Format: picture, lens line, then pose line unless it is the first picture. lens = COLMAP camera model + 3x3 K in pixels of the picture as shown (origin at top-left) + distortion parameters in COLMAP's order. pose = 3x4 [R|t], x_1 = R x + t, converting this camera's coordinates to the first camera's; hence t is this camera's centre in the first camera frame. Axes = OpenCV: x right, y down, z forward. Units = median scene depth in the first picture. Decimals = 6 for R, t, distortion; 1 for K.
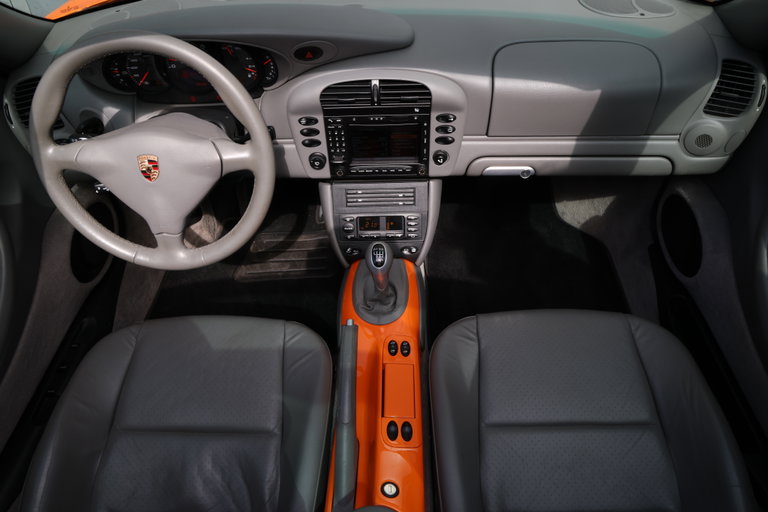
lens RADIAL K [[522.7, 0, 384.0], [0, 522.7, 256.0], [0, 0, 1]] dist [-0.090185, 0.001970]
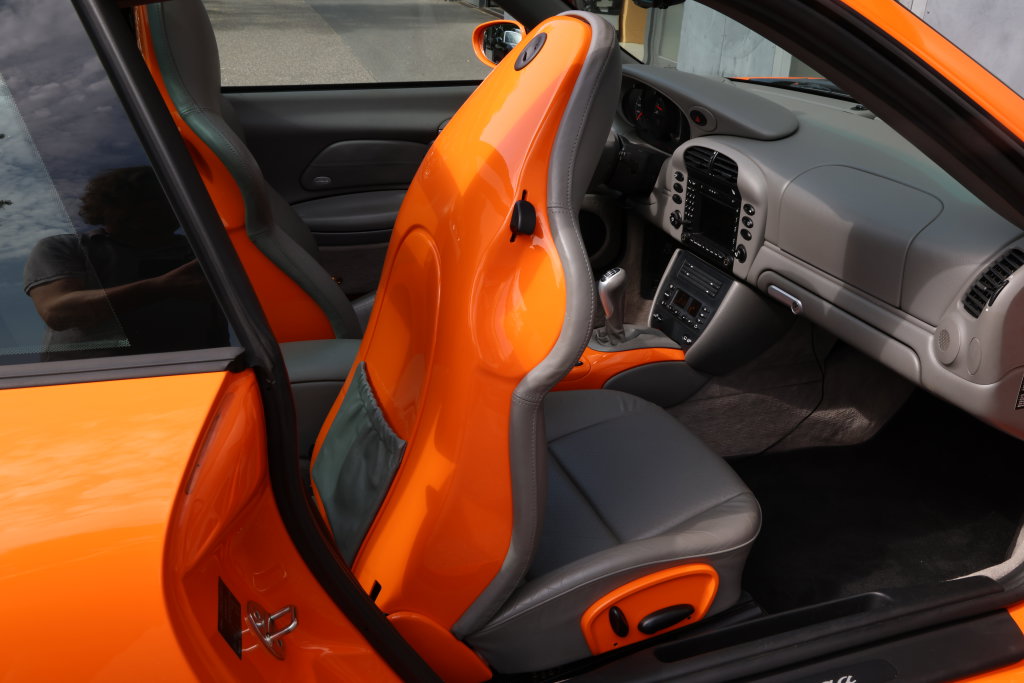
lens RADIAL K [[909.1, 0, 512.0], [0, 909.1, 341.5], [0, 0, 1]] dist [-0.004178, 0.003066]
pose [[0.354830, 0.418572, -0.835998, 1.461234], [-0.673927, 0.734278, 0.081601, 0.078241], [0.648011, 0.534447, 0.542631, -0.091414]]
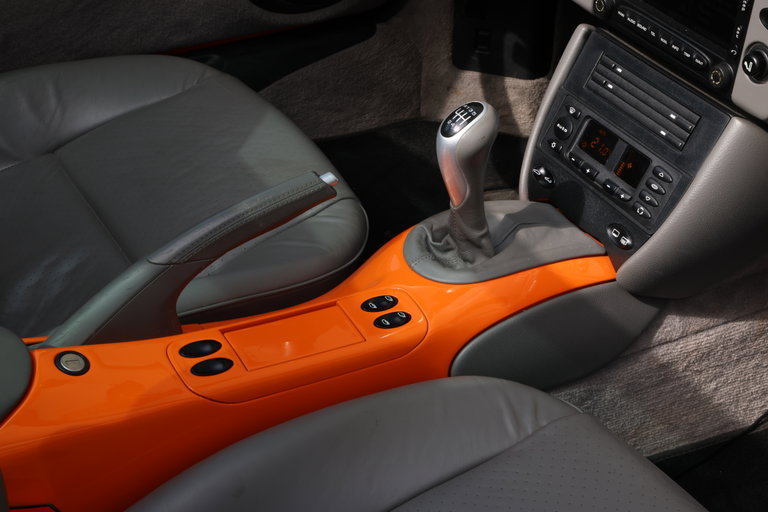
lens RADIAL K [[1378.5, 0, 384.0], [0, 1378.5, 256.0], [0, 0, 1]] dist [0.210805, 0.119240]
pose [[0.513392, 0.534137, -0.671659, 0.827854], [-0.641865, 0.758508, 0.112585, -0.003493], [0.569594, 0.373314, 0.732256, 0.050110]]
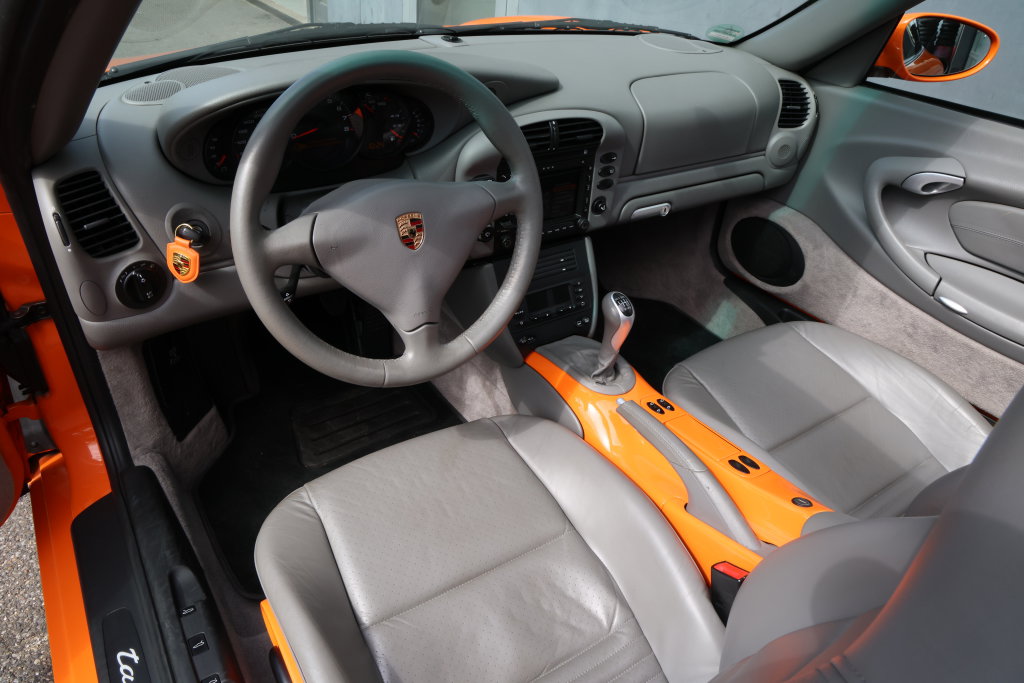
lens RADIAL K [[696.9, 0, 512.0], [0, 696.9, 341.5], [0, 0, 1]] dist [-0.090185, 0.001970]
pose [[0.808999, -0.243797, 0.534868, -0.743950], [0.340045, 0.936326, -0.087541, 0.090147], [-0.479469, 0.252701, 0.840388, 0.115920]]
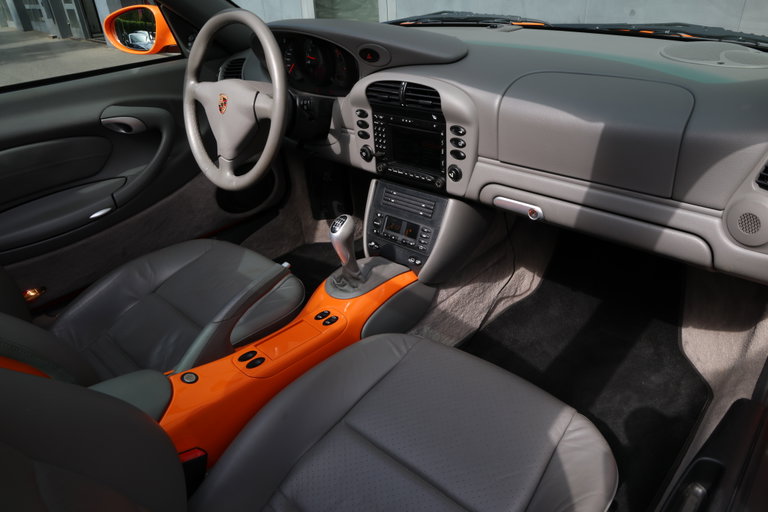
lens RADIAL K [[522.7, 0, 384.0], [0, 522.7, 256.0], [0, 0, 1]] dist [-0.090185, 0.001970]
pose [[0.745563, 0.315278, -0.587142, 0.665928], [-0.436135, 0.896984, -0.072158, 0.088628], [0.503907, 0.309871, 0.806262, 0.176591]]
